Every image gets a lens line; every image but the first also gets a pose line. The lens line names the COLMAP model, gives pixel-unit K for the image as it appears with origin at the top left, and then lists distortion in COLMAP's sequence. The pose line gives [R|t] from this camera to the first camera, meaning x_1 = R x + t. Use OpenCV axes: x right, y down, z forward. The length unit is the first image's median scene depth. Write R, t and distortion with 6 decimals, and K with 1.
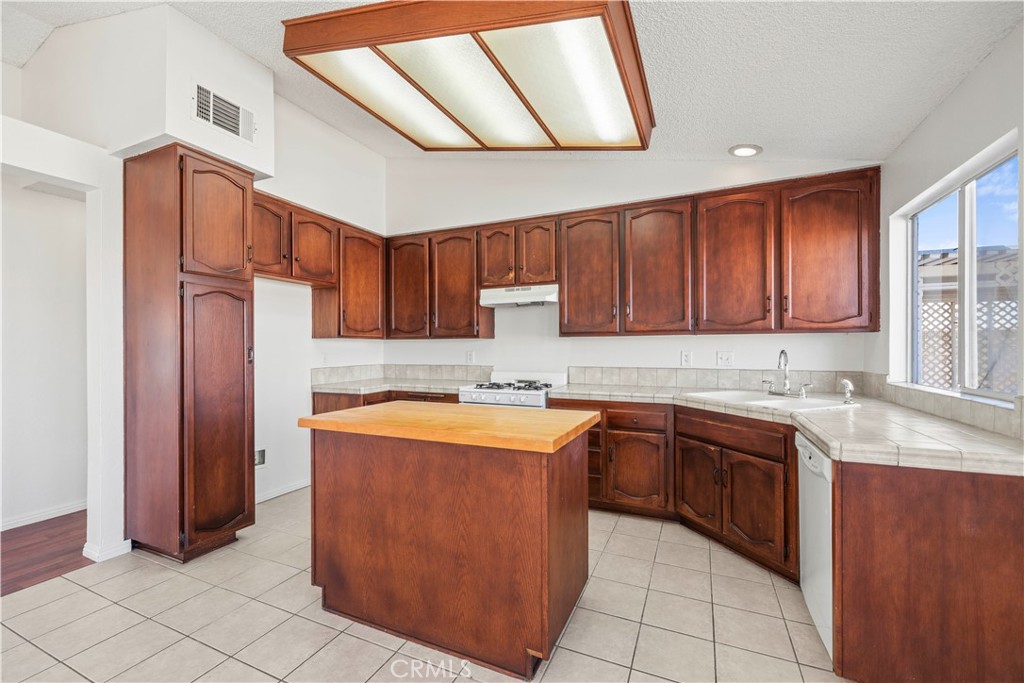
lens RADIAL K [[428.6, 0, 507.8], [0, 428.6, 345.4], [0, 0, 1]] dist [-0.000065, -0.000227]
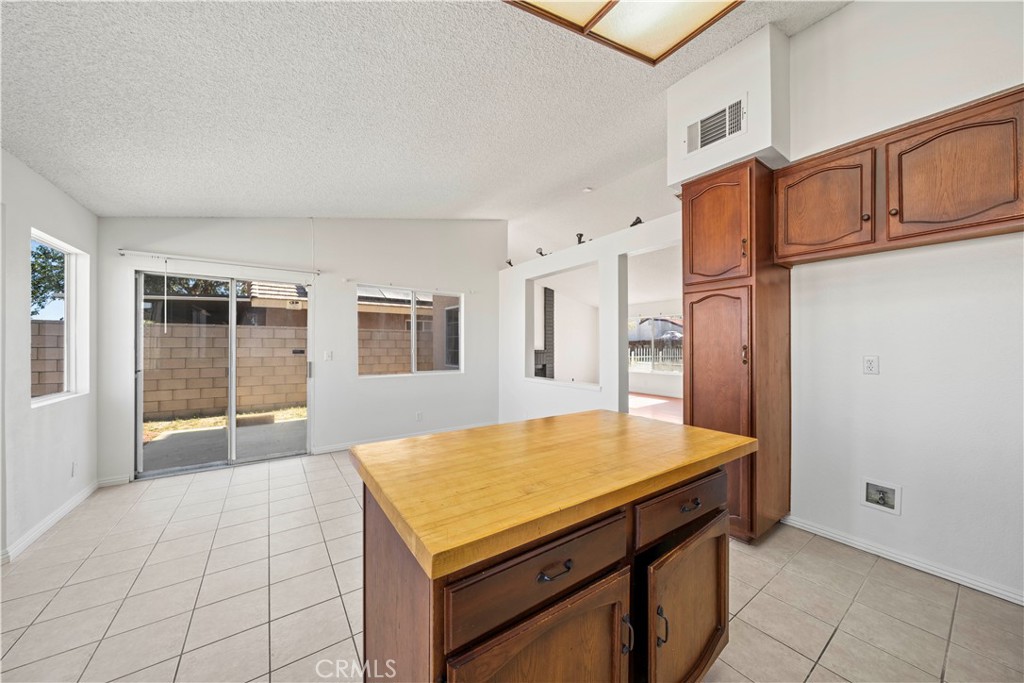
lens RADIAL K [[349.6, 0, 511.6], [0, 349.6, 345.7], [0, 0, 1]] dist [-0.004756, -0.000616]
pose [[-0.509952, 0.005083, -0.860188, 0.328439], [0.006127, 0.999979, 0.002277, -0.001860], [0.860181, -0.004109, -0.509972, 0.959583]]
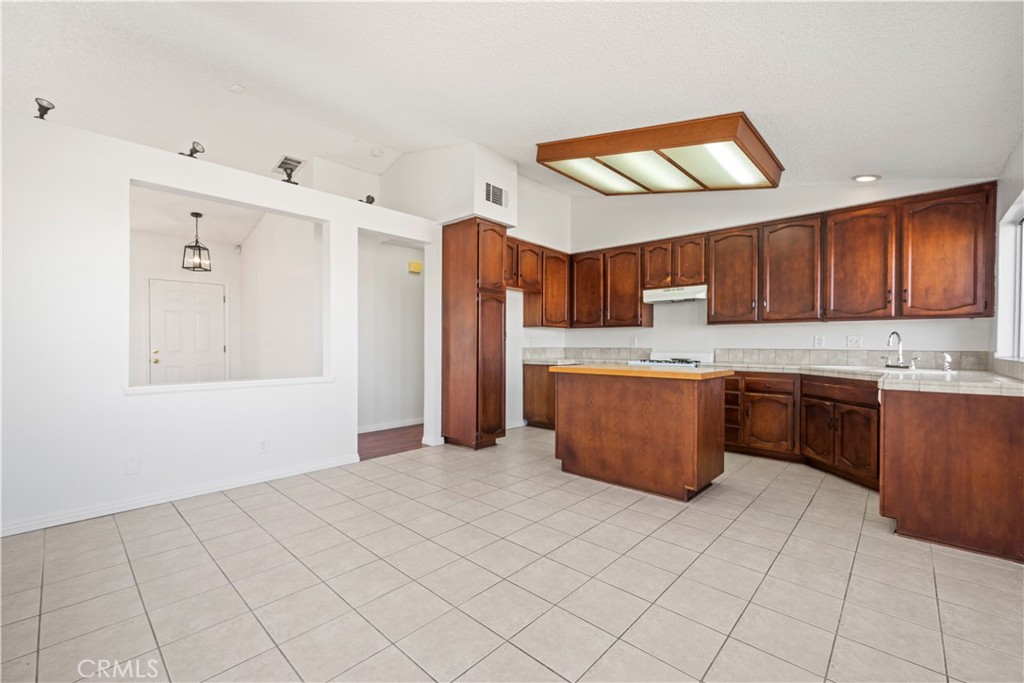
lens RADIAL K [[428.6, 0, 507.3], [0, 428.6, 346.8], [0, 0, 1]] dist [-0.000065, -0.000227]
pose [[0.948615, 0.010398, -0.316262, -0.061084], [-0.007230, 0.999911, 0.011187, 0.049922], [0.316350, -0.008326, 0.948606, -0.600106]]
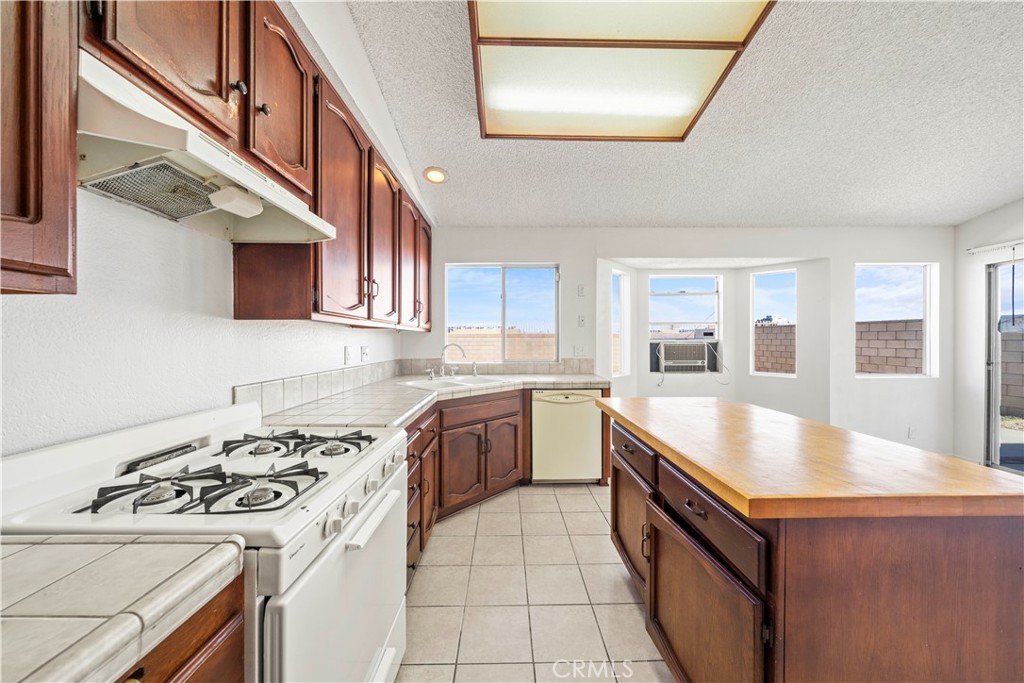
lens RADIAL K [[349.6, 0, 508.8], [0, 349.6, 341.6], [0, 0, 1]] dist [-0.004756, -0.000616]
pose [[-0.424265, 0.002740, 0.905534, -0.422327], [0.000353, 0.999996, -0.002860, 0.007074], [-0.905538, -0.000894, -0.424264, 1.287892]]
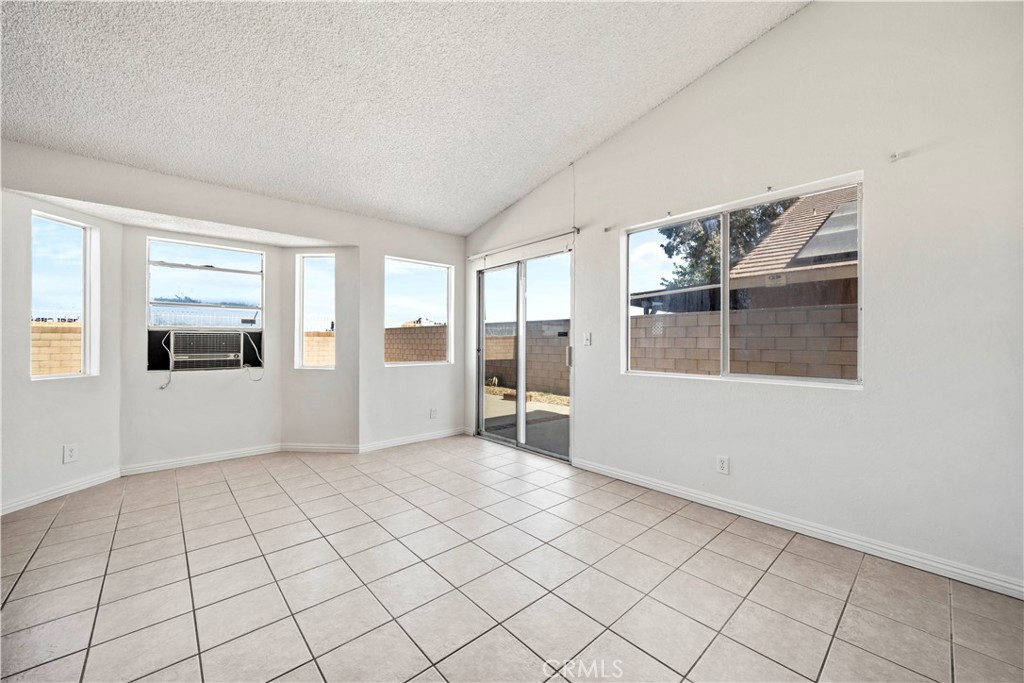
lens RADIAL K [[388.7, 0, 507.2], [0, 388.7, 343.2], [0, 0, 1]] dist [-0.001469, -0.000234]
pose [[-0.916685, 0.004478, 0.399586, -0.830081], [0.002154, 0.999978, -0.006264, 0.060114], [-0.399606, -0.004882, -0.916674, 0.749436]]
